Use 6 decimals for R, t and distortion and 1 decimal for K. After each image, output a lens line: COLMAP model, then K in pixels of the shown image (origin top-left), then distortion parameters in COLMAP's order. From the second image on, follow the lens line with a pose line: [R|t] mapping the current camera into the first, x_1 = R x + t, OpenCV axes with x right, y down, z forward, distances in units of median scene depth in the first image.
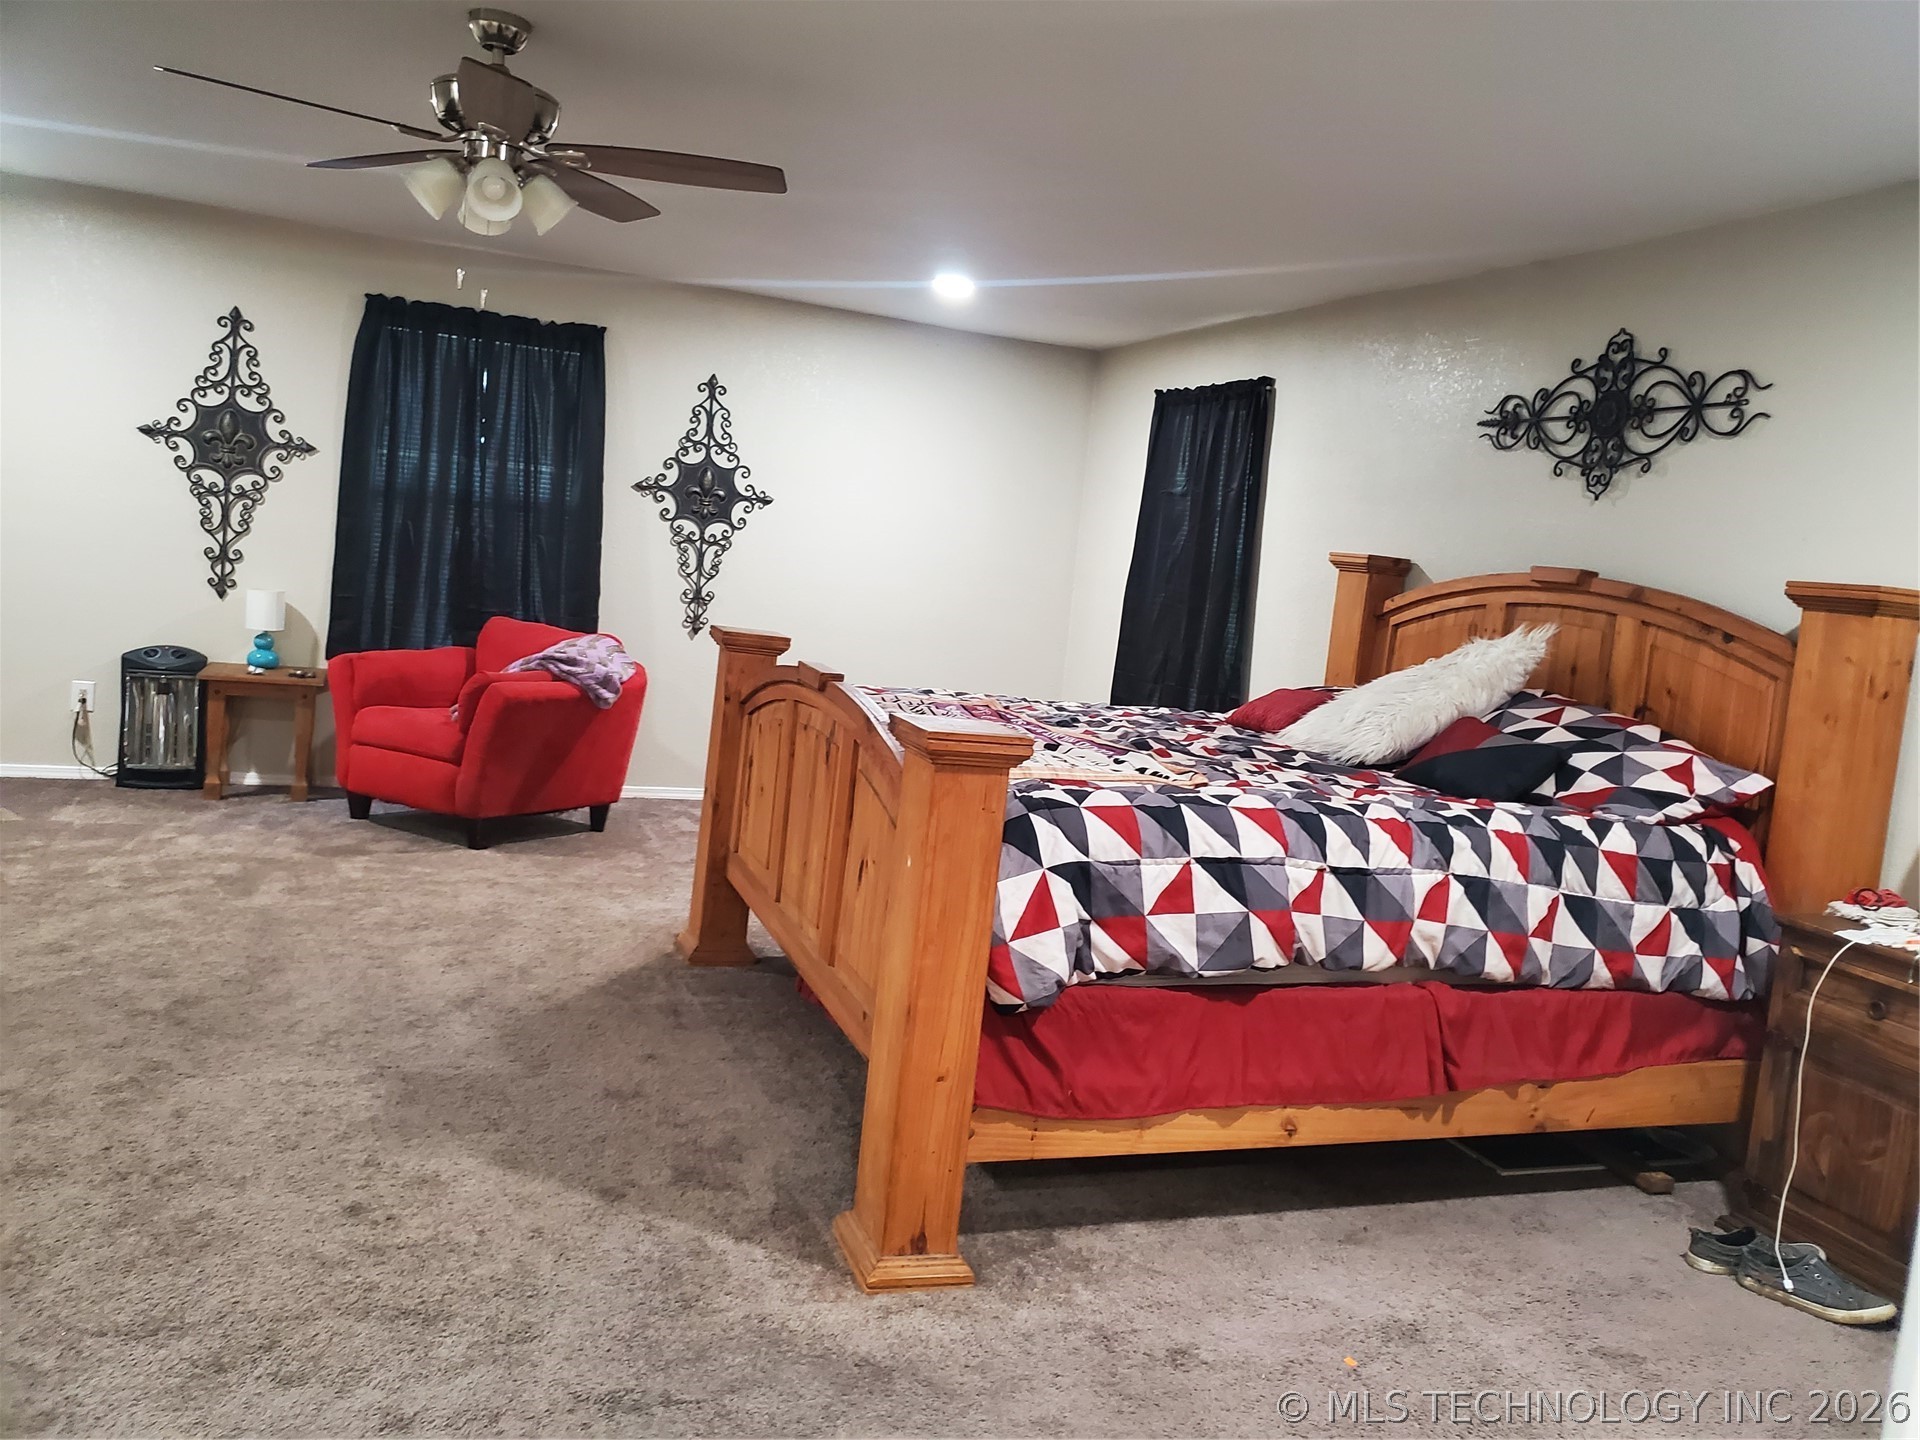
lens RADIAL K [[1406.6, 0, 960.0], [0, 1406.6, 720.0], [0, 0, 1]] dist [-0.005353, -0.045602]
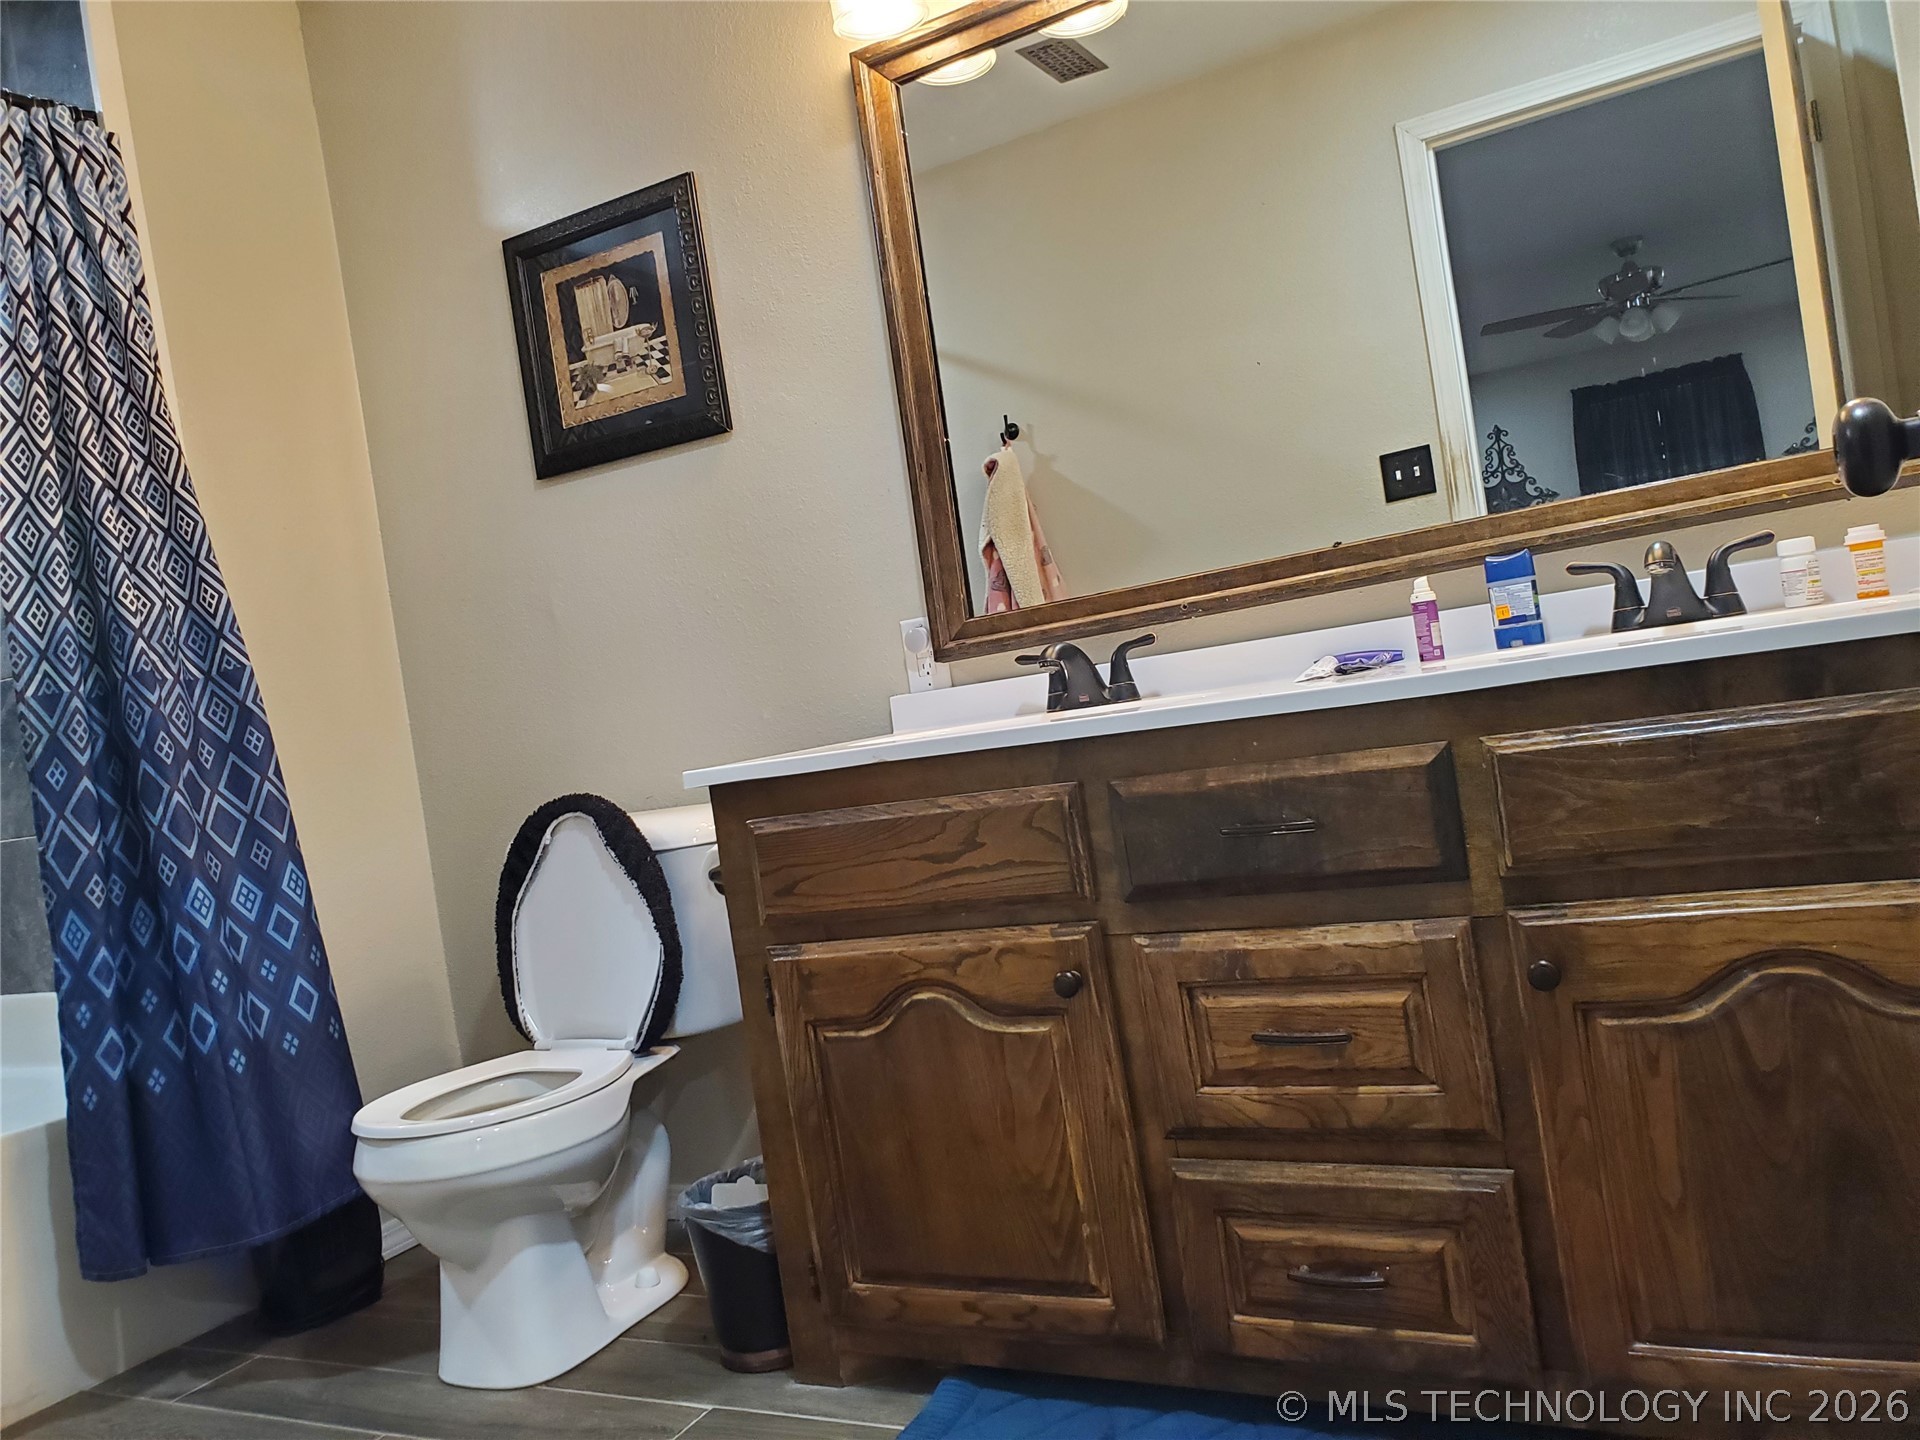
lens RADIAL K [[1406.6, 0, 960.0], [0, 1406.6, 720.0], [0, 0, 1]] dist [-0.005353, -0.045602]
pose [[0.663134, -0.191760, -0.723520, 0.212376], [0.147602, 0.981147, -0.124758, 0.170298], [0.733803, -0.024061, 0.678936, -0.637163]]
